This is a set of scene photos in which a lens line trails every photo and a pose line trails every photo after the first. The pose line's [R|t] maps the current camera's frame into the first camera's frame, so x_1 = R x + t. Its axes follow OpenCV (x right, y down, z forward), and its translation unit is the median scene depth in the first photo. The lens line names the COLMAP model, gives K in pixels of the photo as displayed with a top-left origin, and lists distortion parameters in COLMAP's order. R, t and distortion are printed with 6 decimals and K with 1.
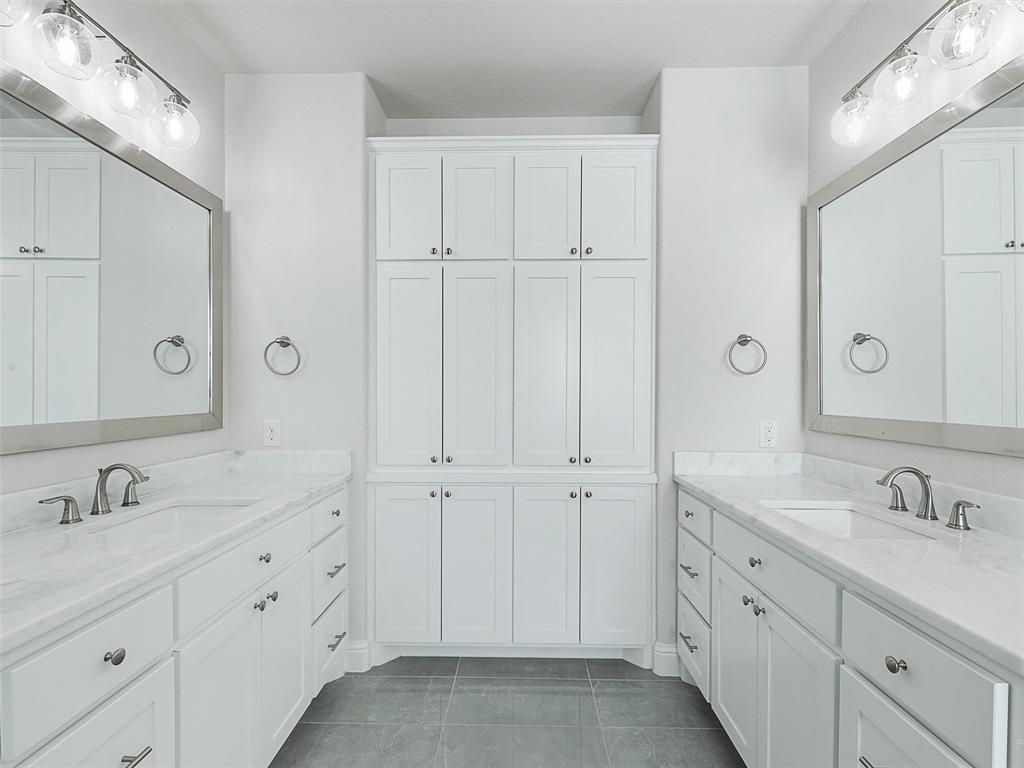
lens RADIAL K [[514.8, 0, 508.5], [0, 514.8, 395.1], [0, 0, 1]] dist [0.013819, -0.003831]
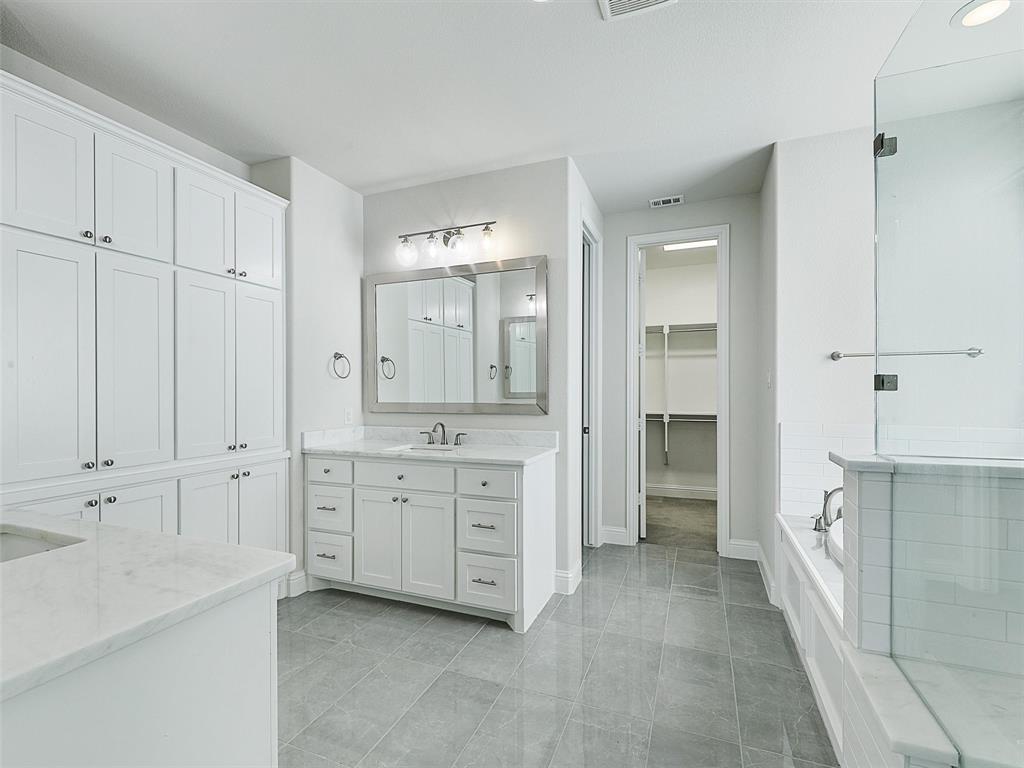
lens RADIAL K [[514.8, 0, 501.5], [0, 514.8, 386.7], [0, 0, 1]] dist [0.013819, -0.003831]
pose [[0.340218, 0.002911, 0.940342, -0.785766], [0.008380, 0.999946, -0.006127, -0.001275], [-0.940309, 0.009965, 0.340175, 0.013502]]
